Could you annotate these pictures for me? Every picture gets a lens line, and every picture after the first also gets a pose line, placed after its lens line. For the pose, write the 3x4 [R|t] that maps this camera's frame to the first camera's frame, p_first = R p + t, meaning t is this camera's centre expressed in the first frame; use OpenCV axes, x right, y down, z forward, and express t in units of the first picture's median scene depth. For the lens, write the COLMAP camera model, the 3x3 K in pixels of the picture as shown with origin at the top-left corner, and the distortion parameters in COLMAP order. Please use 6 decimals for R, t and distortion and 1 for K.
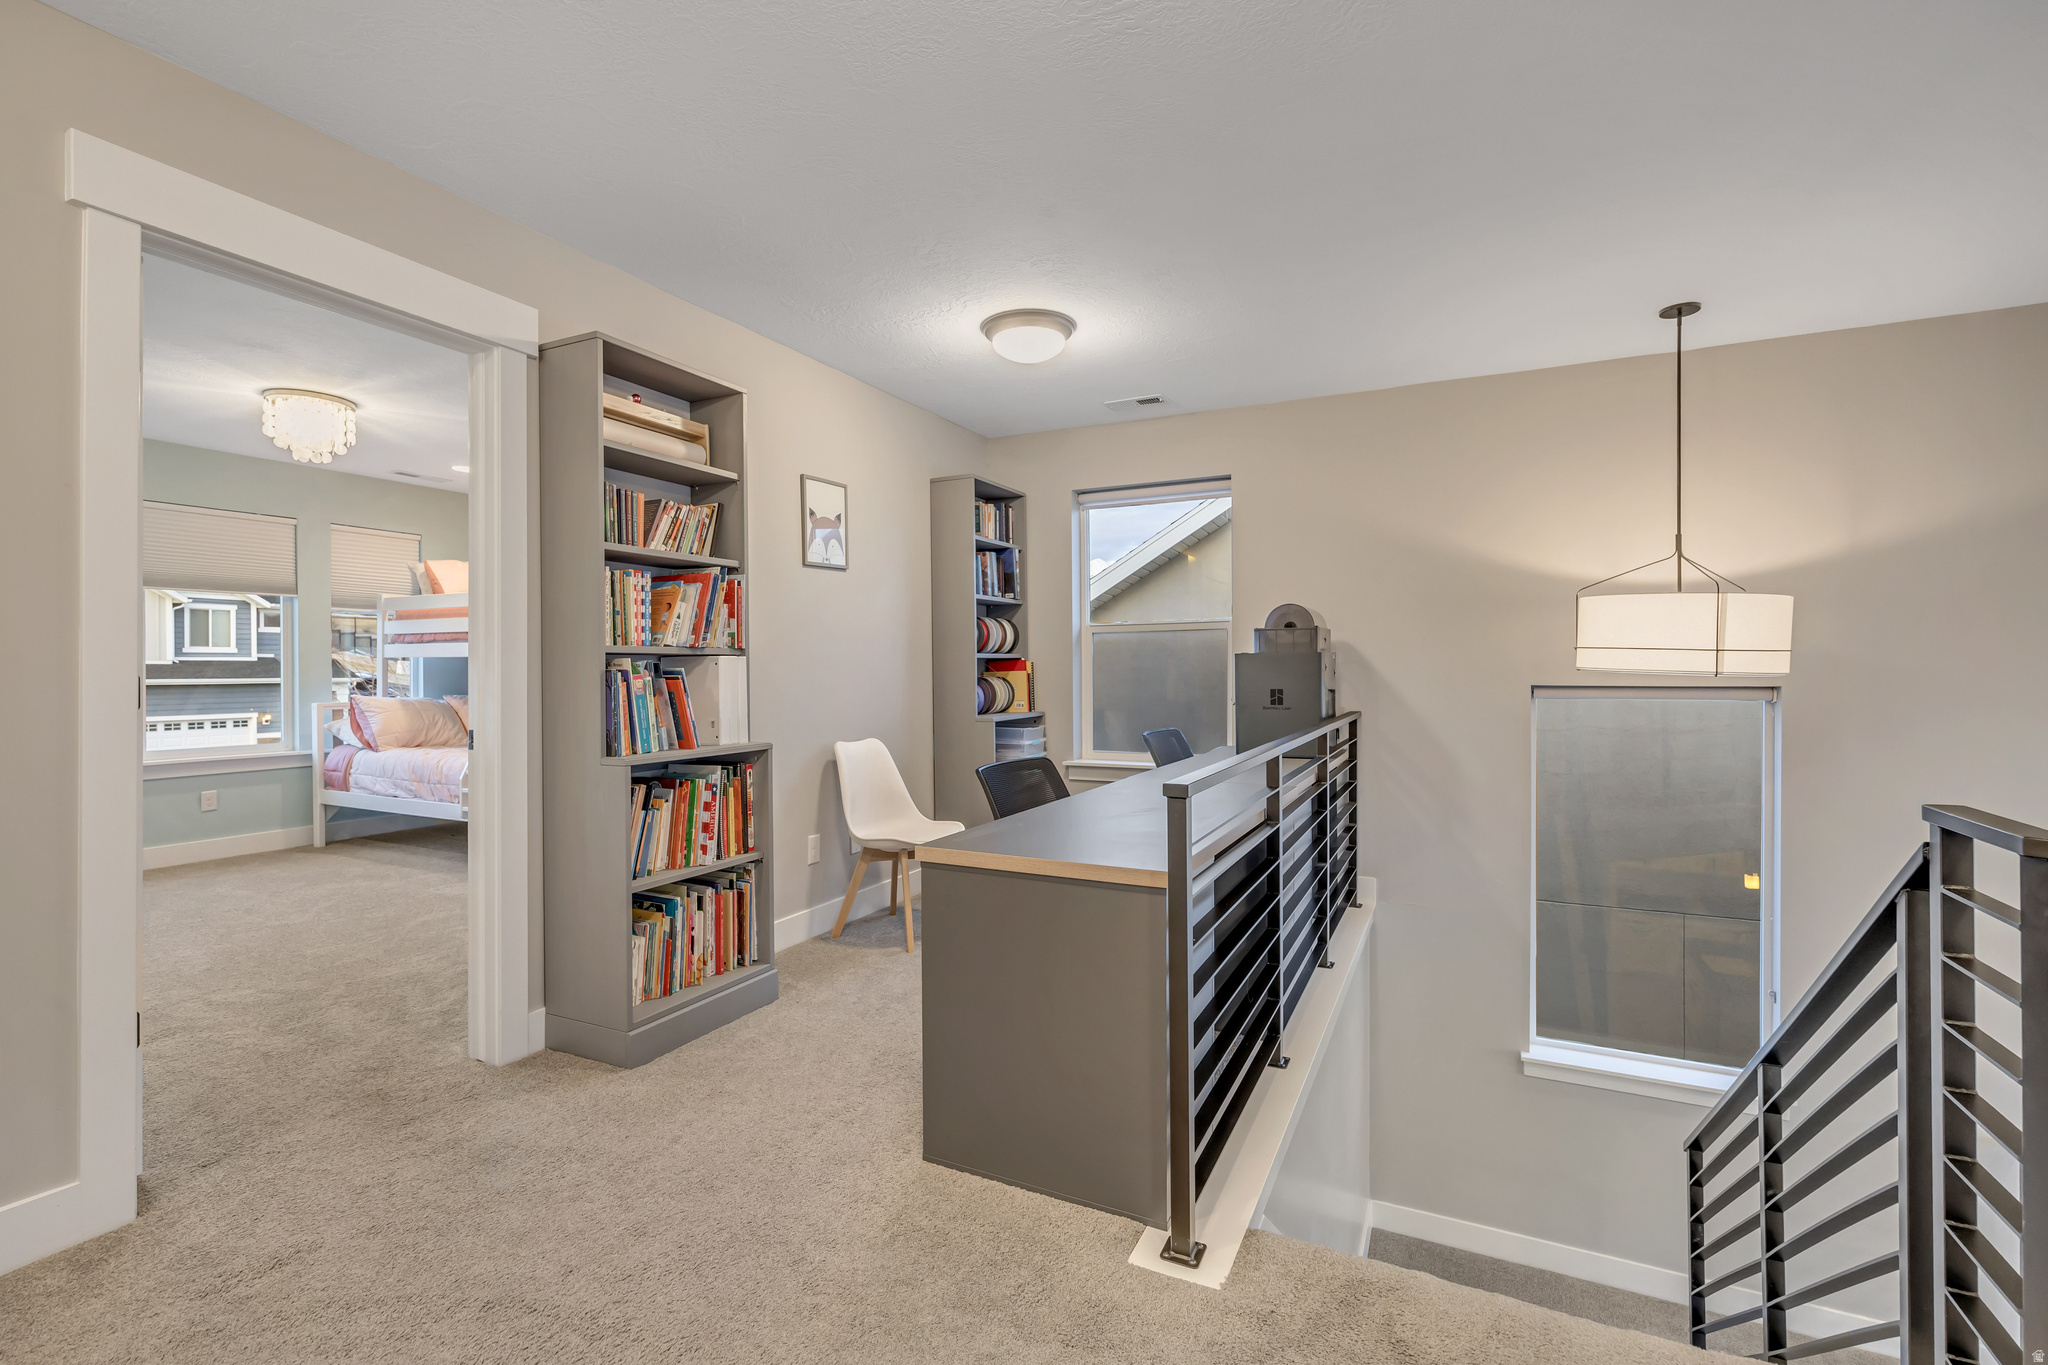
lens RADIAL K [[902.5, 0, 1027.4], [0, 902.5, 666.4], [0, 0, 1]] dist [0.001905, 0.000206]
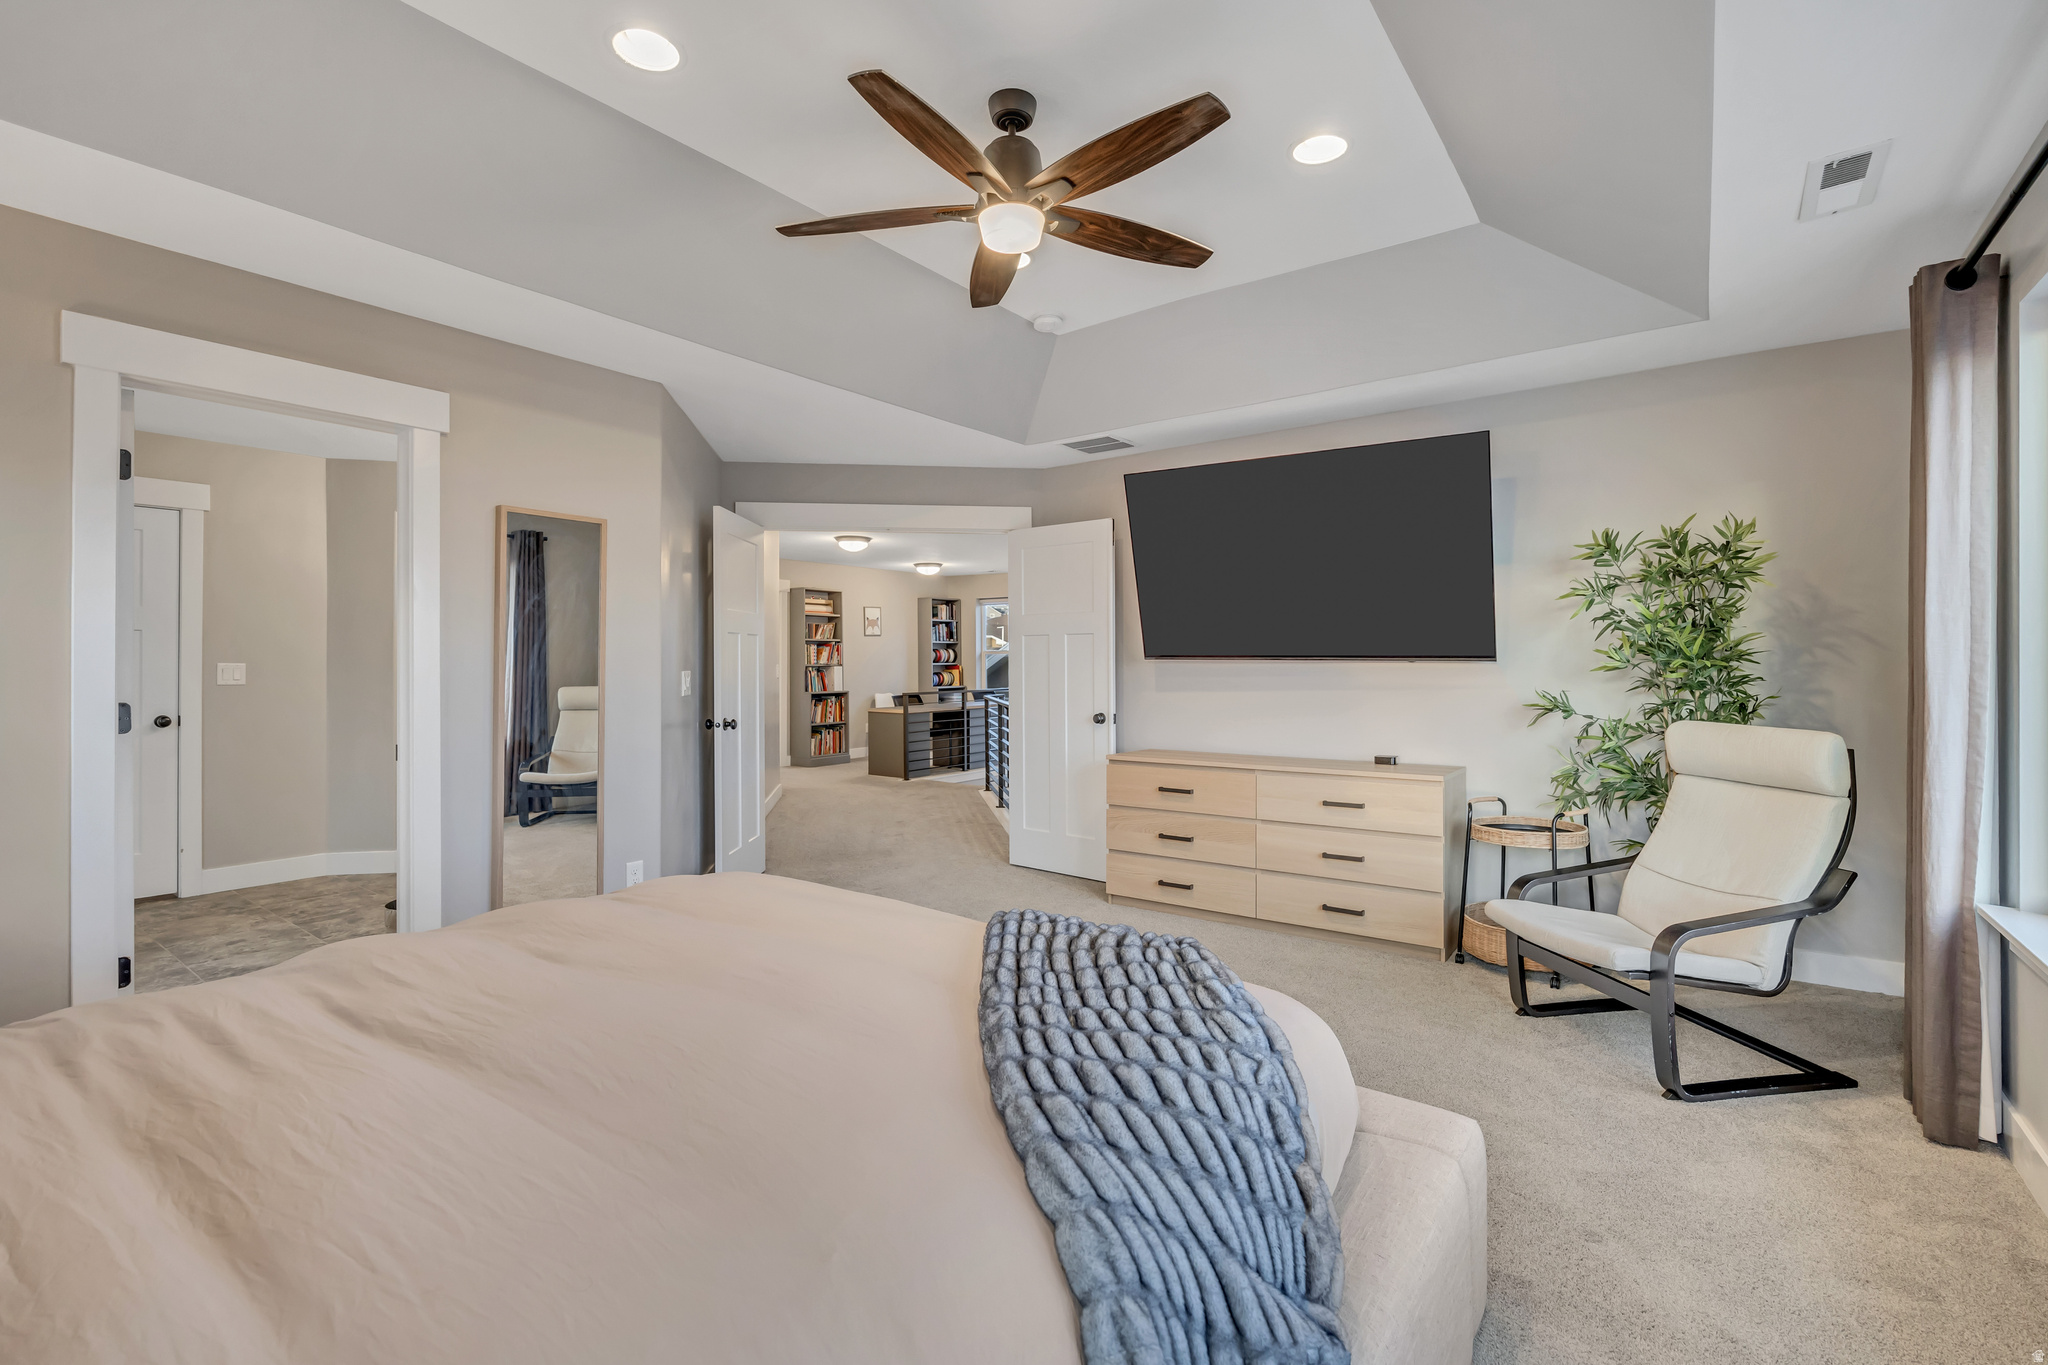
lens RADIAL K [[902.5, 0, 1027.4], [0, 902.5, 666.4], [0, 0, 1]] dist [0.001905, 0.000206]
pose [[0.981011, 0.007885, -0.193789, 1.128614], [-0.005810, 0.999920, 0.011273, -0.056925], [0.193863, -0.009933, 0.980978, -2.424985]]
